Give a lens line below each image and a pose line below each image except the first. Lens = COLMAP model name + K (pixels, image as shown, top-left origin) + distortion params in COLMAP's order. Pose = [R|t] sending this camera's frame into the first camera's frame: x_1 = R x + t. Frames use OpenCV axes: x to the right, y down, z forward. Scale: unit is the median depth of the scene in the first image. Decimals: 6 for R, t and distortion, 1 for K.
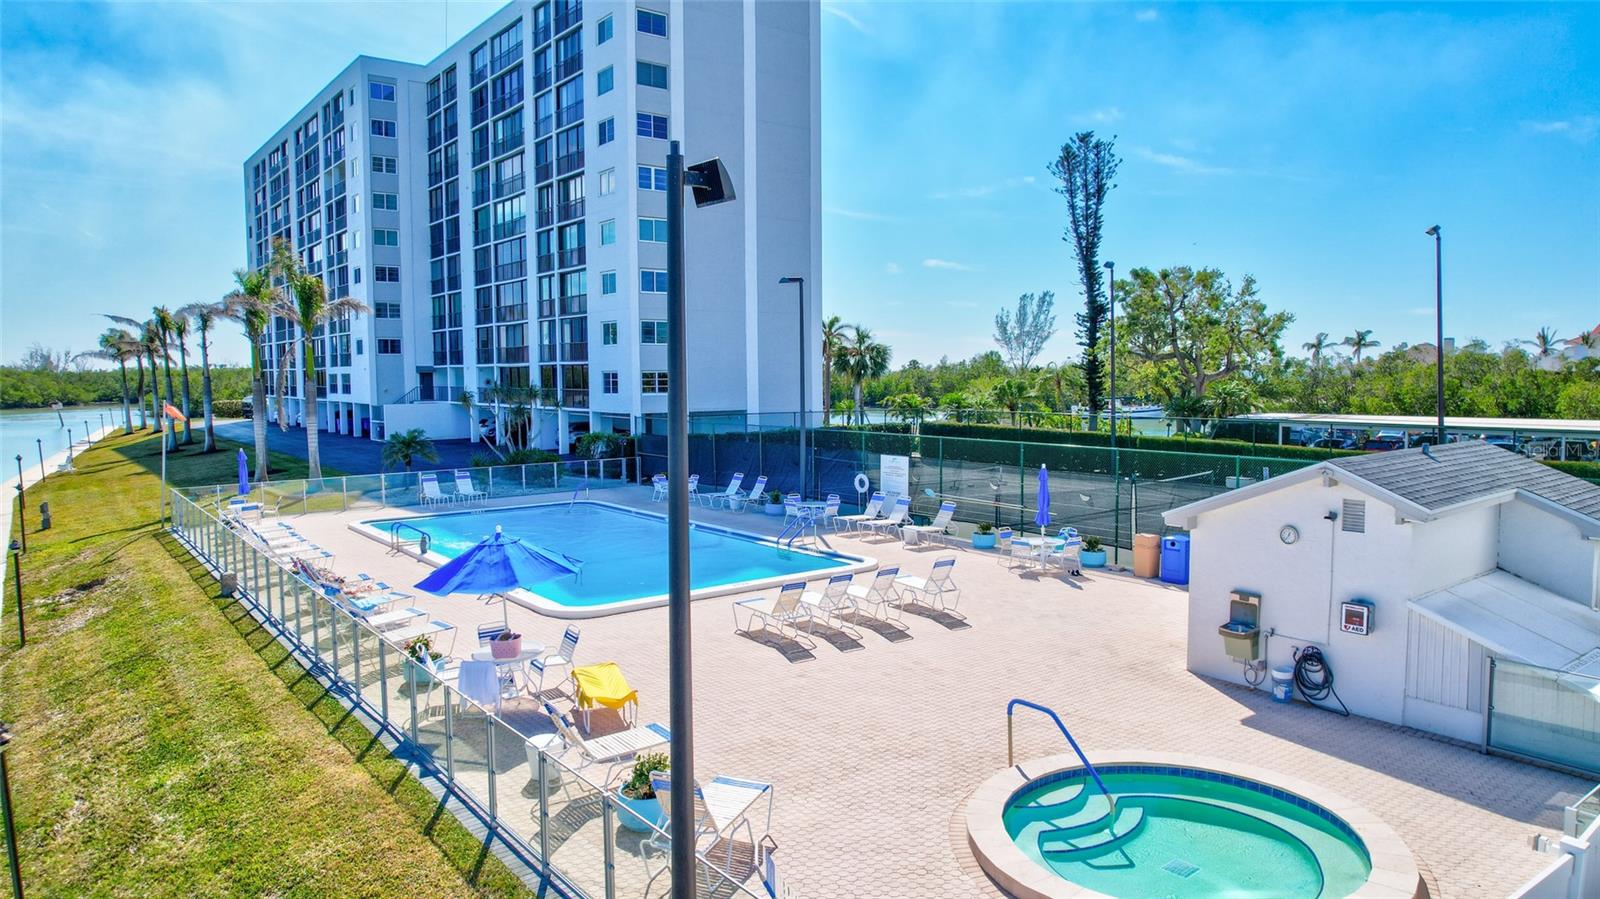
lens RADIAL K [[1020.7, 0, 798.1], [0, 1020.7, 445.7], [0, 0, 1]] dist [-0.065815, 0.053650]
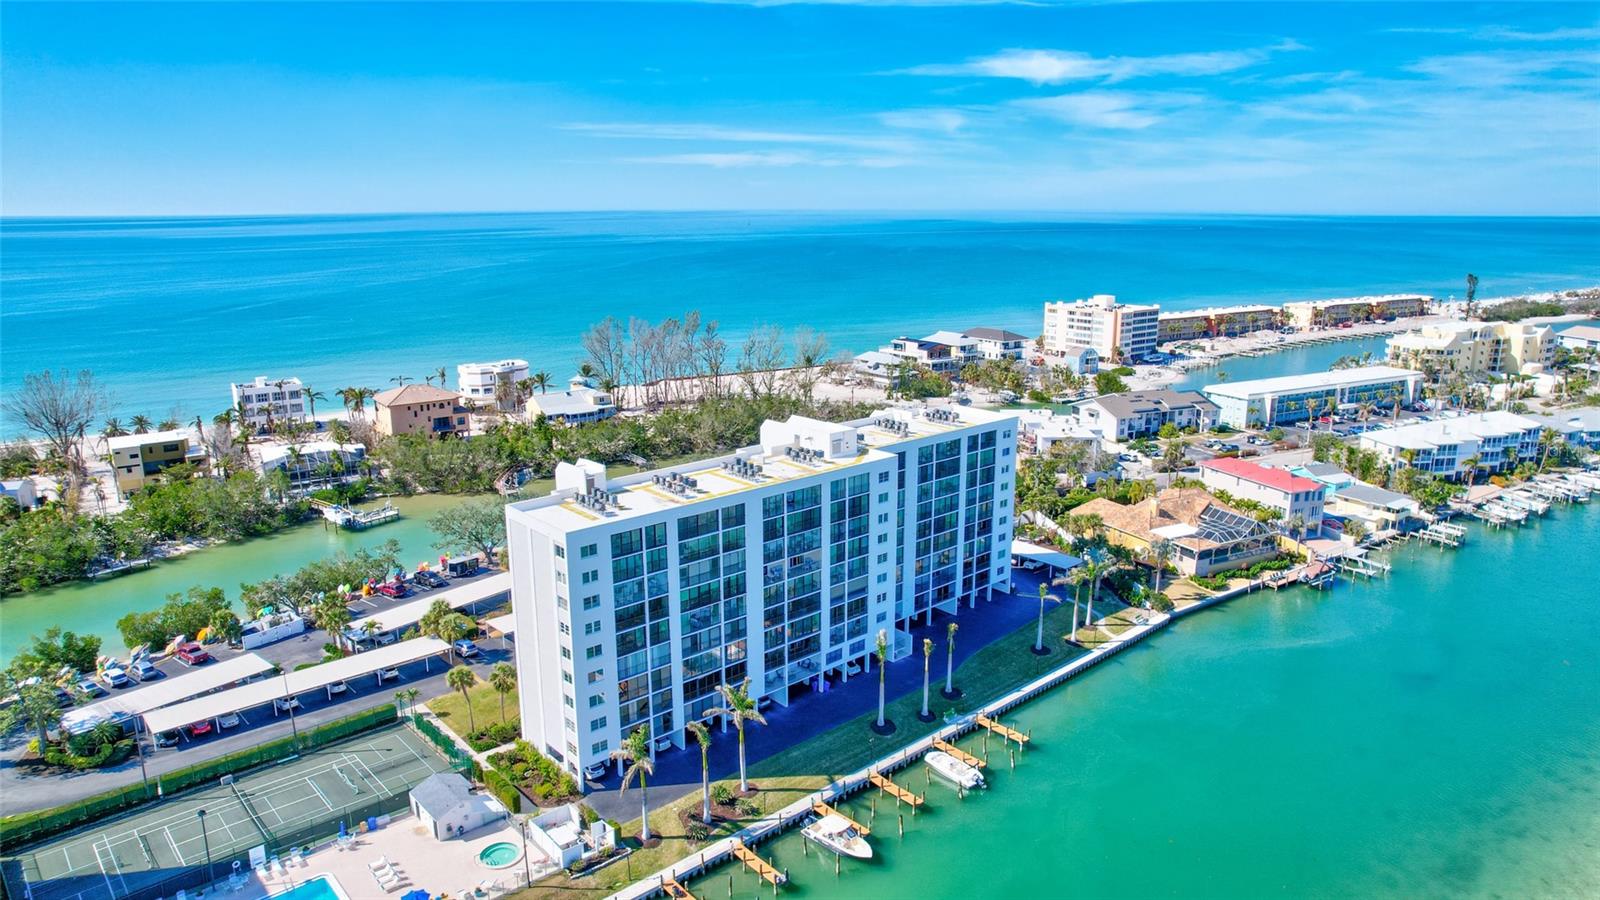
lens RADIAL K [[1020.7, 0, 792.4], [0, 1020.7, 449.5], [0, 0, 1]] dist [-0.065815, 0.053650]
pose [[-0.064552, -0.222688, 0.972750, -1.054933], [0.075798, 0.970873, 0.227288, -0.677501], [-0.995032, 0.088404, -0.045793, -0.203883]]
